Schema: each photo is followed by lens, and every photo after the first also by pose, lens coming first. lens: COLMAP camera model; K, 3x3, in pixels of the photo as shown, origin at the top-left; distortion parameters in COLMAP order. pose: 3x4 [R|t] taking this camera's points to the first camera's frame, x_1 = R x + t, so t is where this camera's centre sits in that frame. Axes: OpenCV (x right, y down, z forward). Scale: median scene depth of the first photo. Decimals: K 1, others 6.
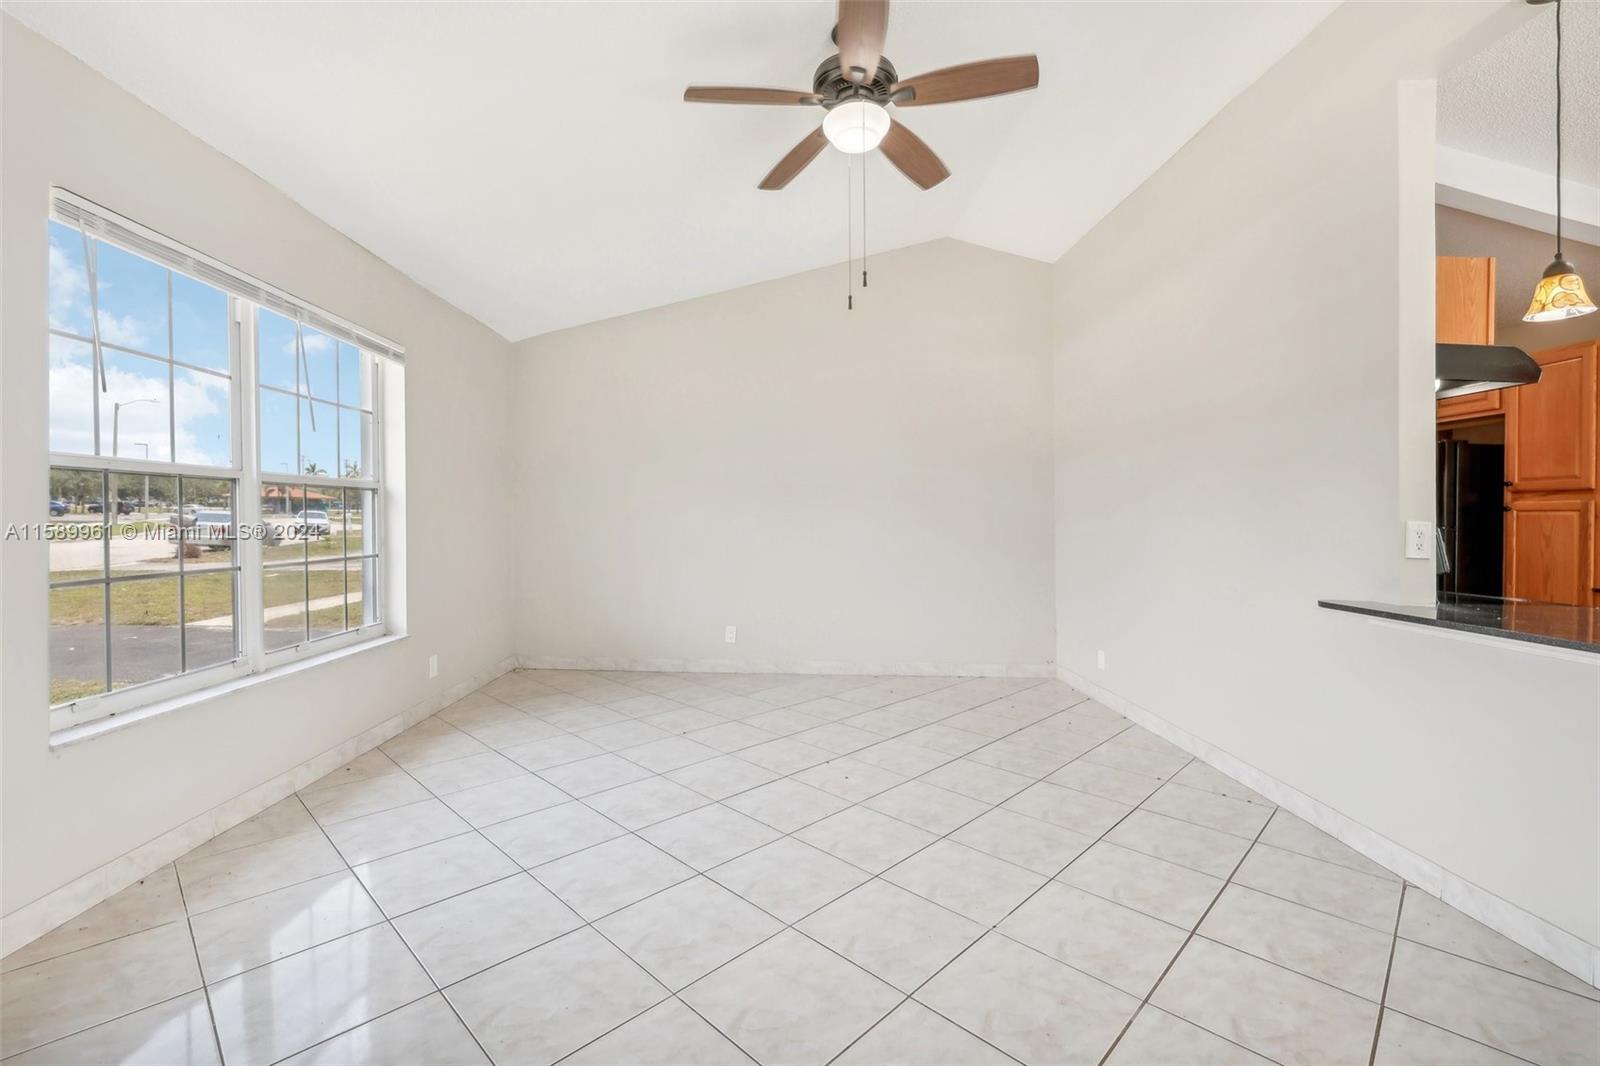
lens RADIAL K [[691.0, 0, 798.2], [0, 691.0, 538.9], [0, 0, 1]] dist [-0.001010, 0.000170]
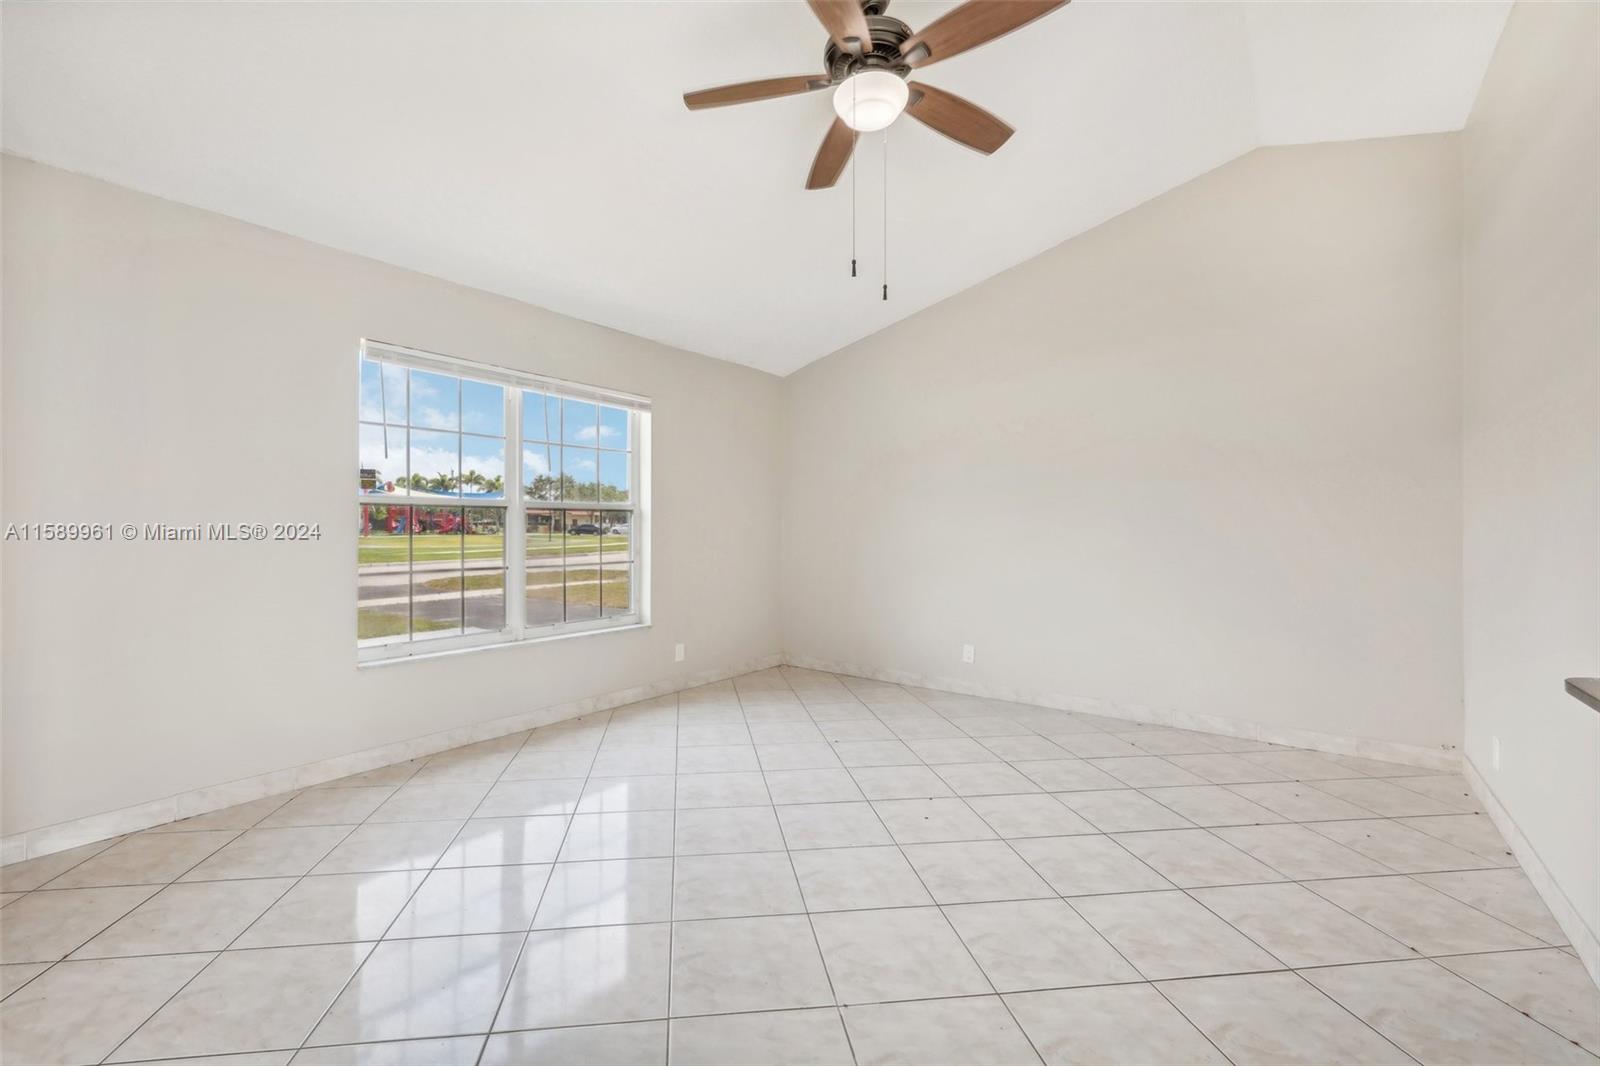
lens RADIAL K [[691.0, 0, 762.1], [0, 691.0, 540.9], [0, 0, 1]] dist [-0.001010, 0.000170]
pose [[0.780199, -0.001782, -0.625529, 0.389787], [-0.008010, 0.999885, -0.012839, 0.000673], [0.625480, 0.015027, 0.780095, 0.140296]]
